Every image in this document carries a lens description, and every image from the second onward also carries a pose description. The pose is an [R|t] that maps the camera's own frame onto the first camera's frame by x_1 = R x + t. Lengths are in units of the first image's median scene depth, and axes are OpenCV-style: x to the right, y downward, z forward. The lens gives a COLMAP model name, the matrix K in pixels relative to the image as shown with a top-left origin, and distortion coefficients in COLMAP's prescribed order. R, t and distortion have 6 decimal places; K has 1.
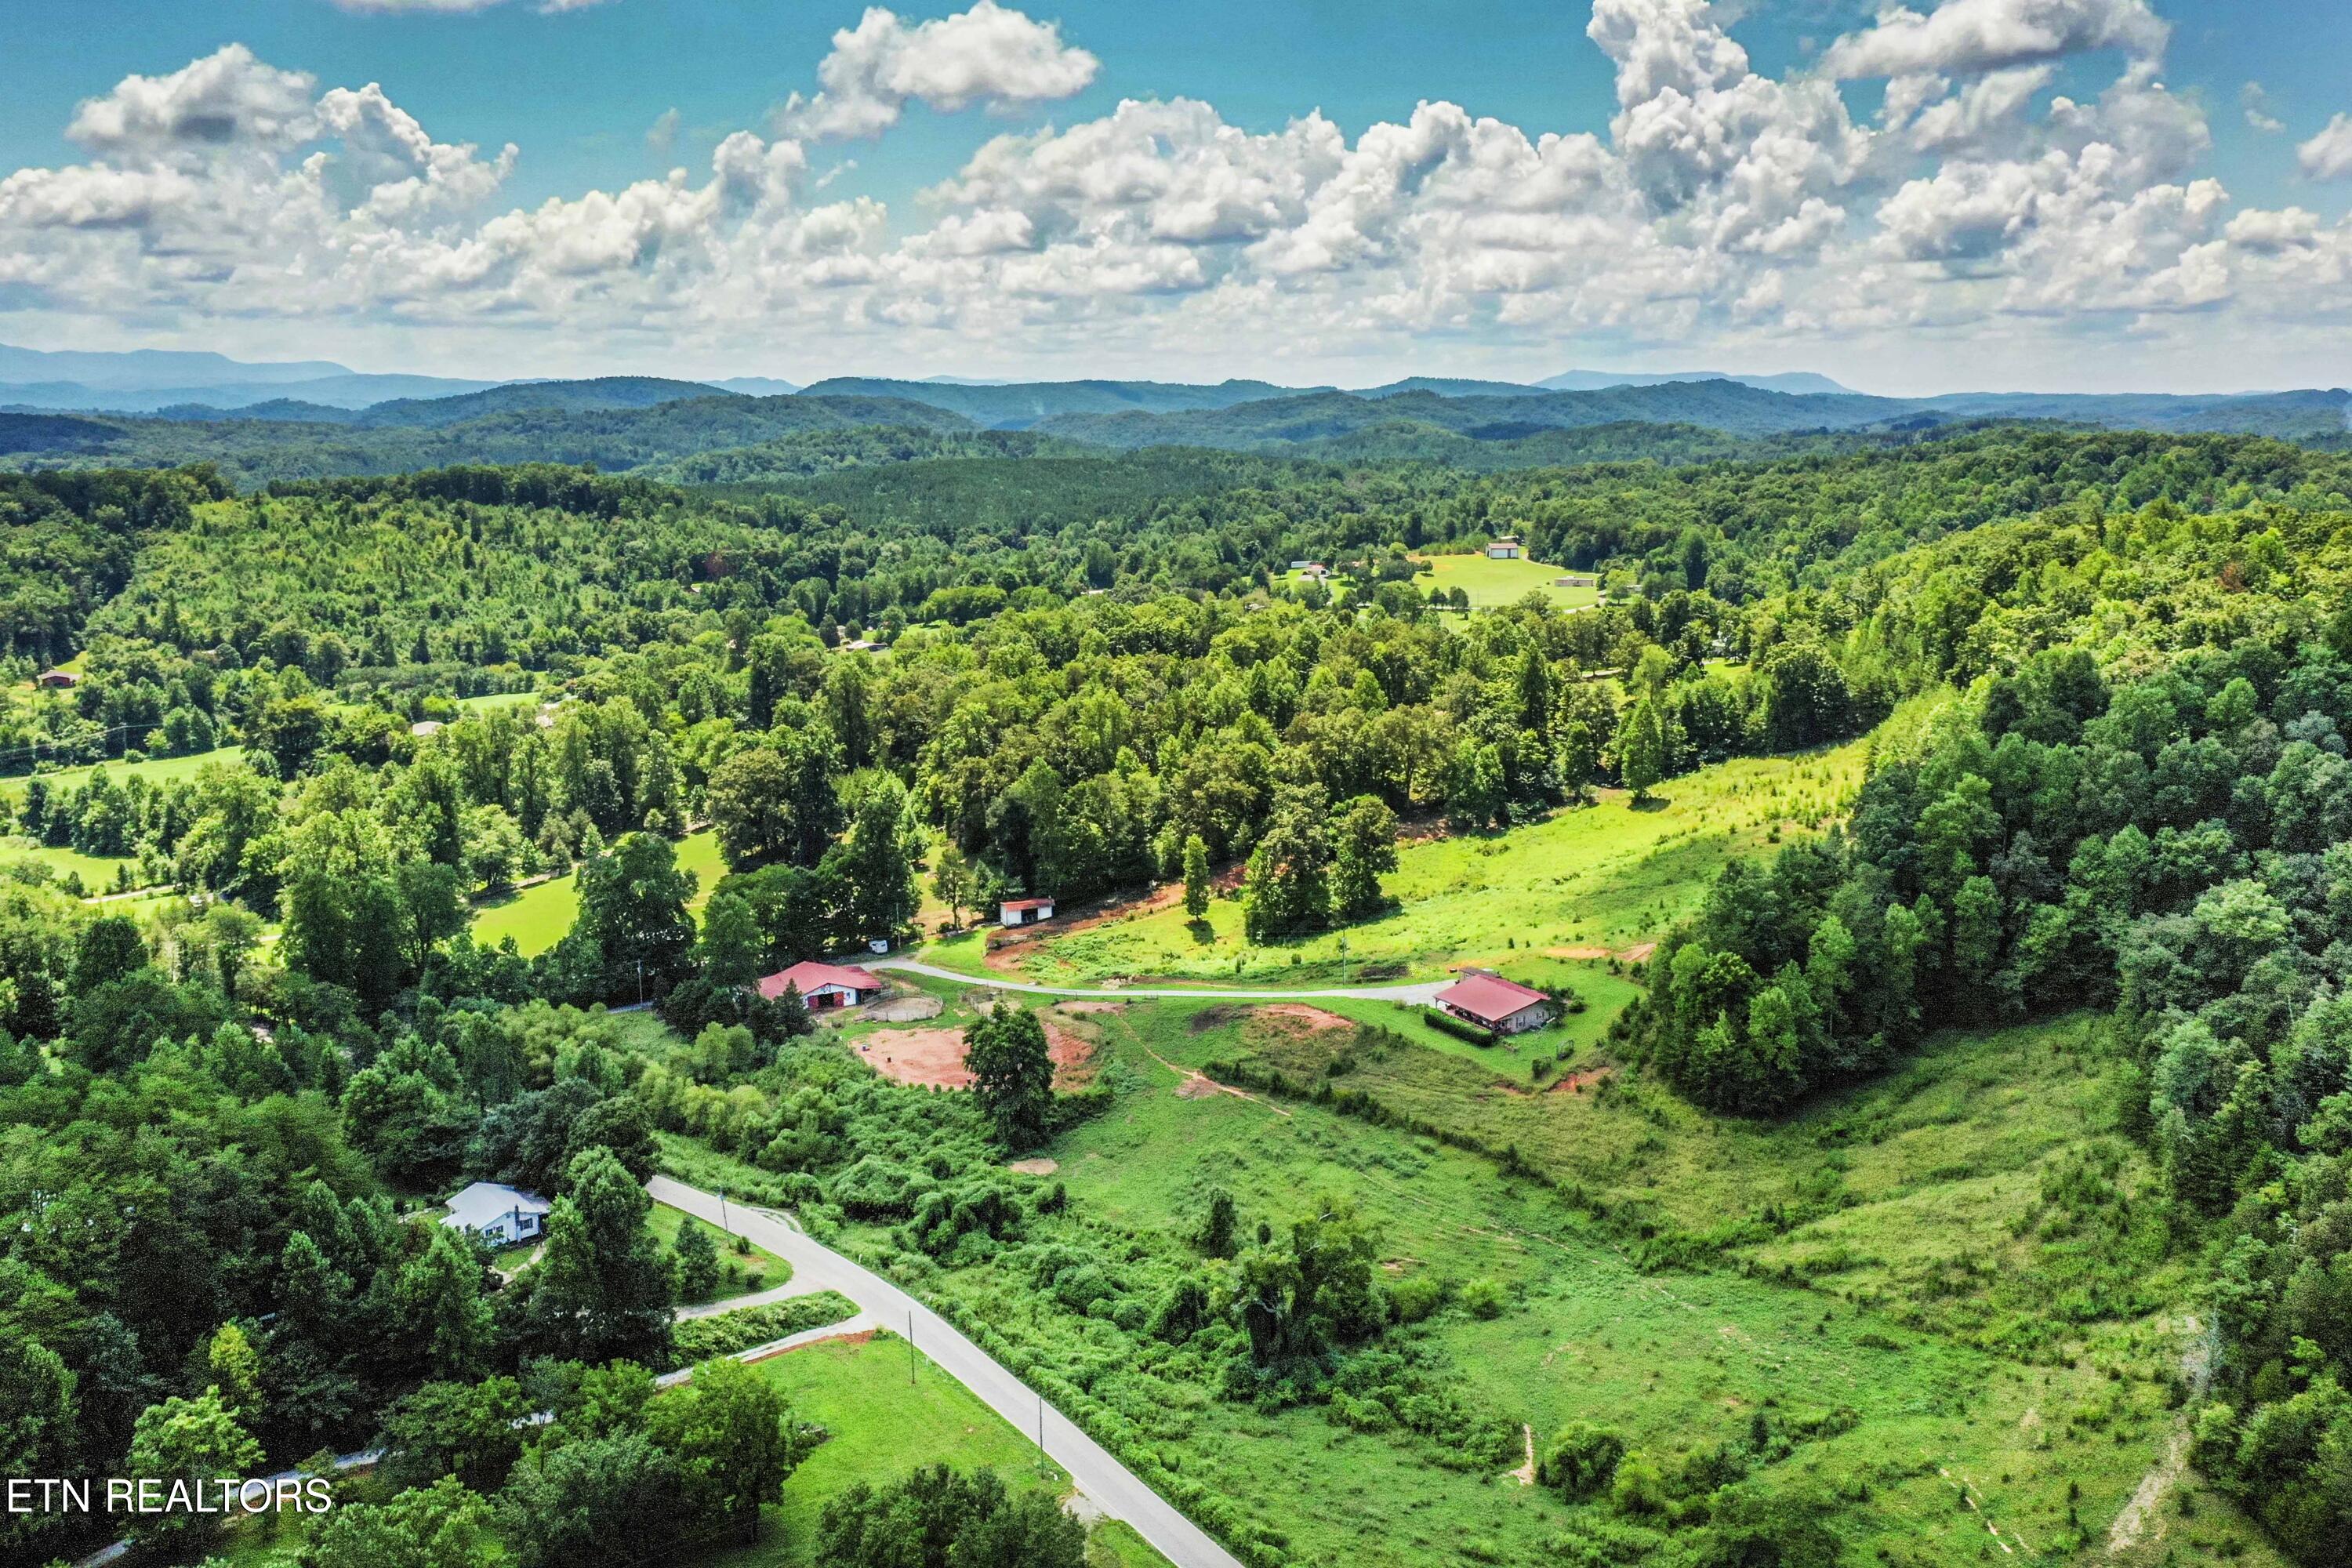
lens RADIAL K [[2164.2, 0, 1176.0], [0, 2164.2, 784.0], [0, 0, 1]] dist [-0.009935, 0.006022]
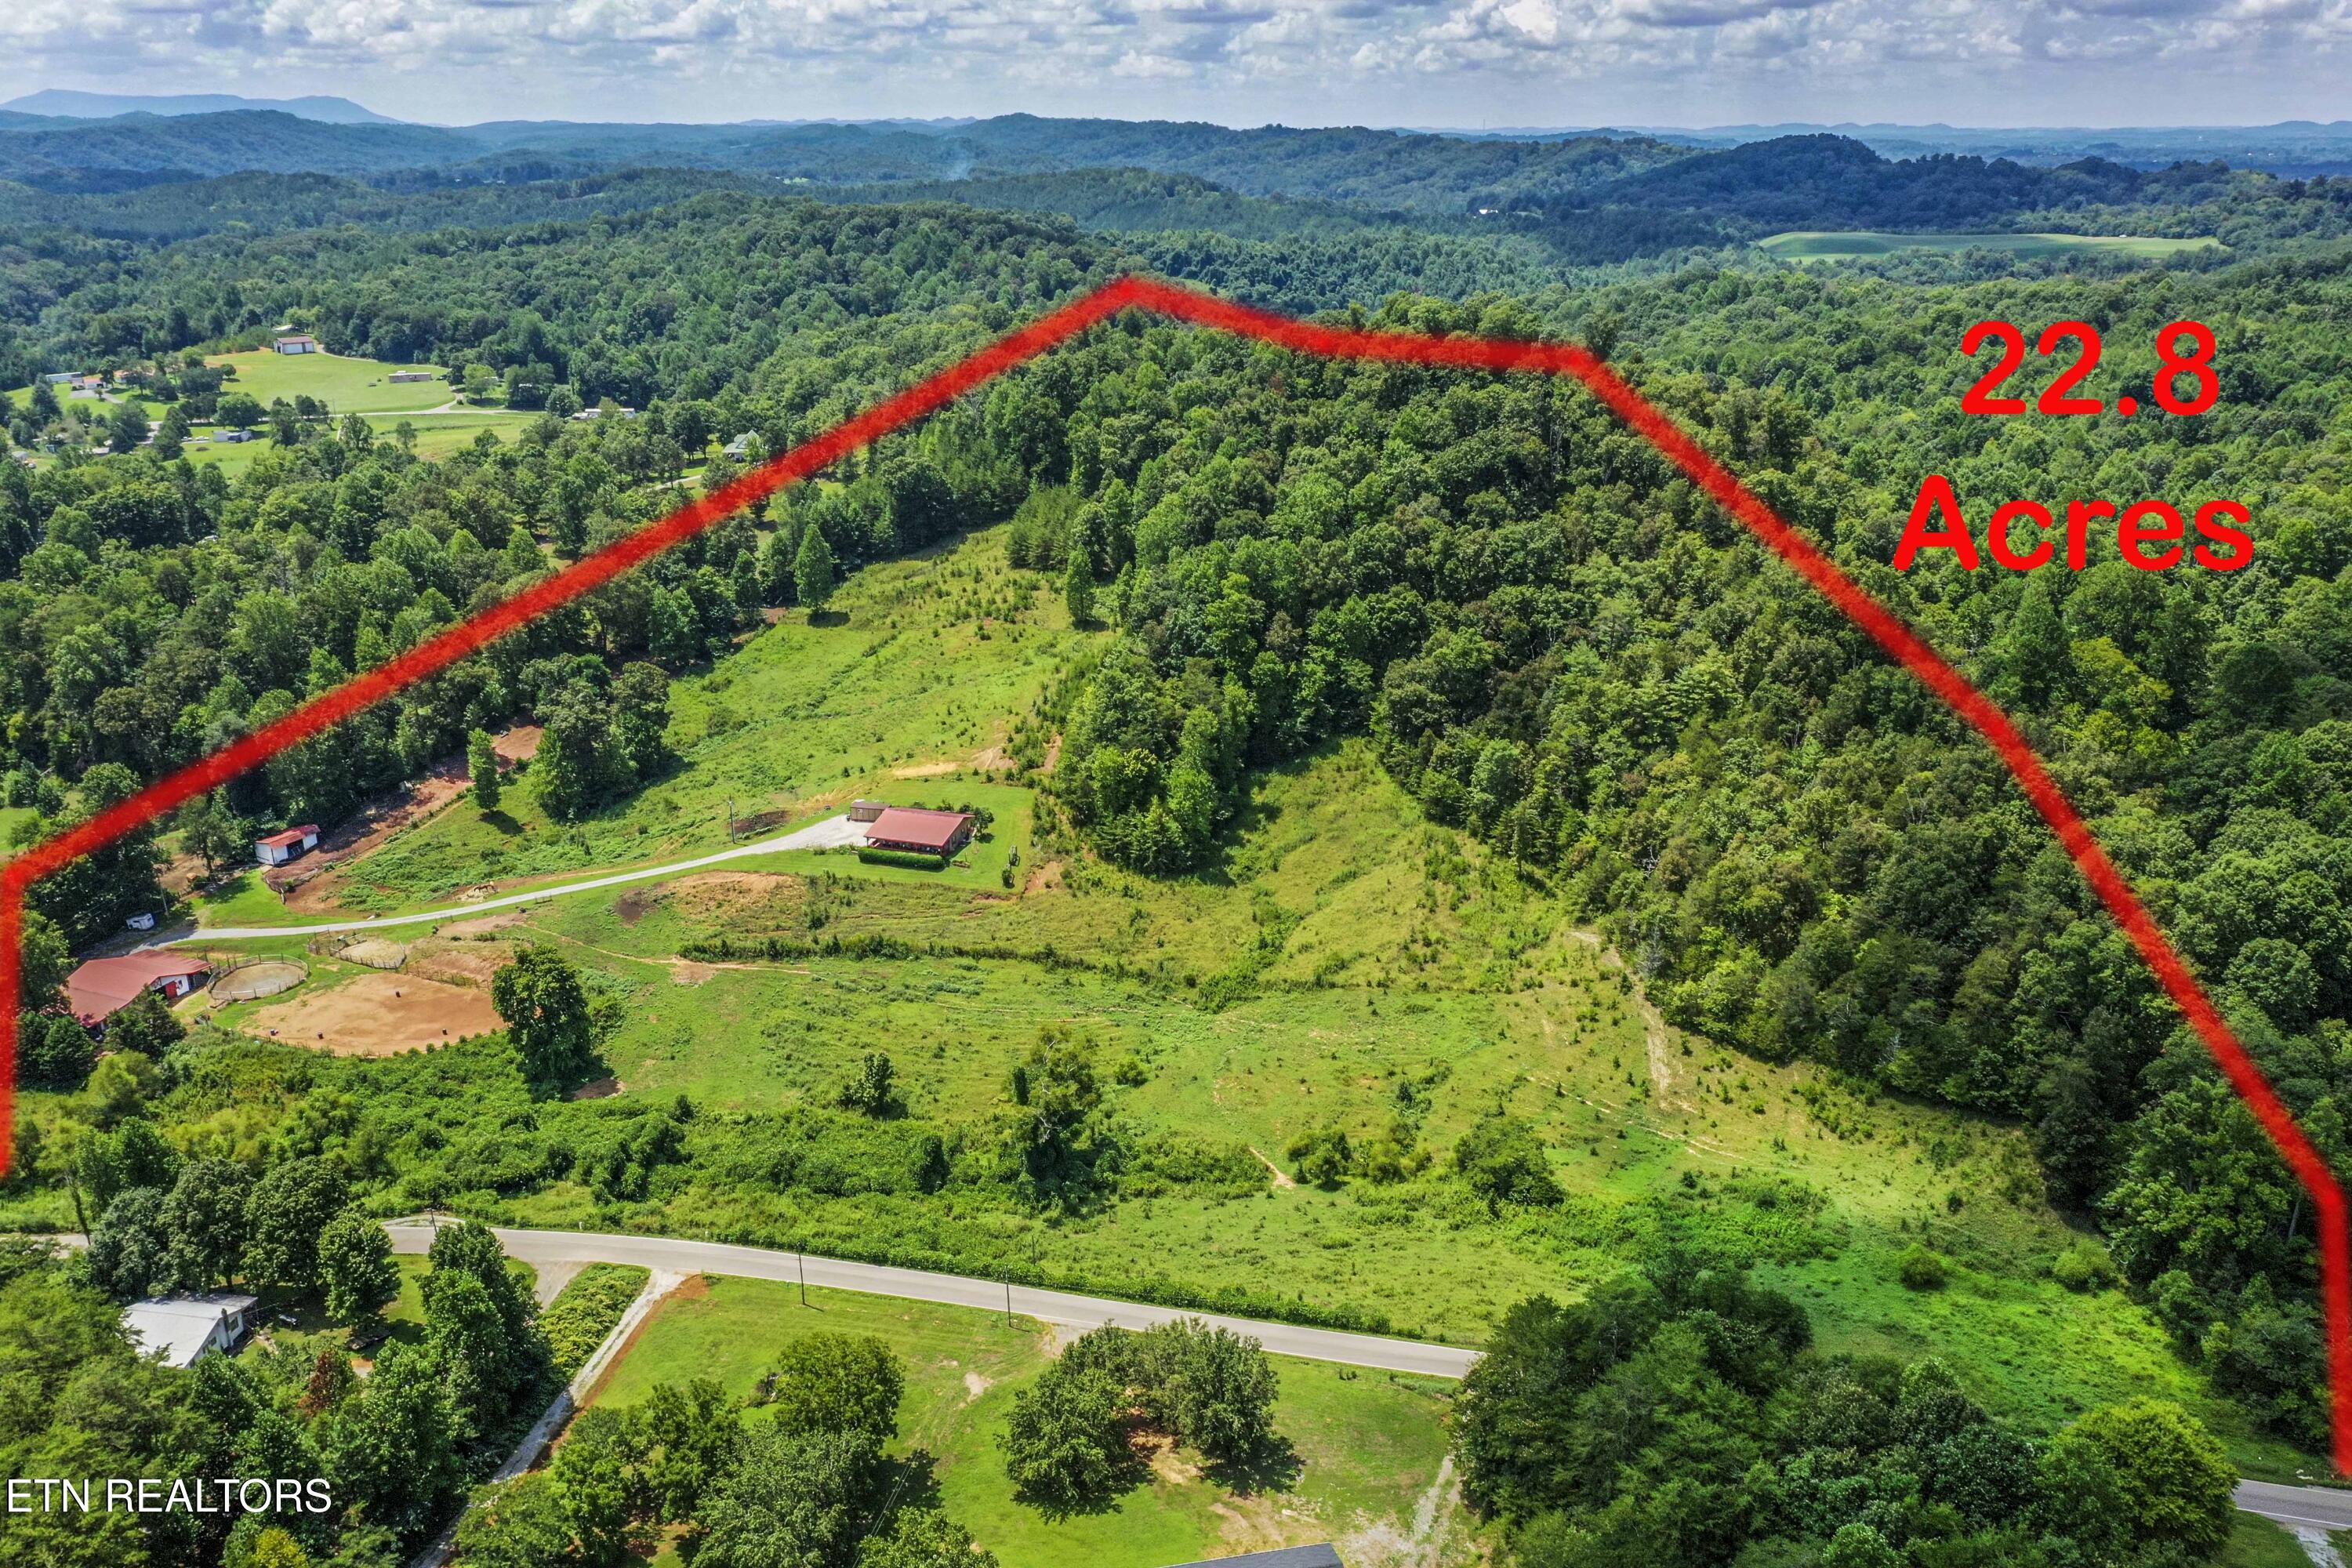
lens RADIAL K [[2164.2, 0, 1176.0], [0, 2164.2, 784.0], [0, 0, 1]] dist [-0.009935, 0.006022]
pose [[0.703561, -0.220886, 0.675434, -0.428167], [0.112110, 0.973064, 0.201440, -0.112452], [-0.701736, -0.066003, 0.709373, 0.074607]]
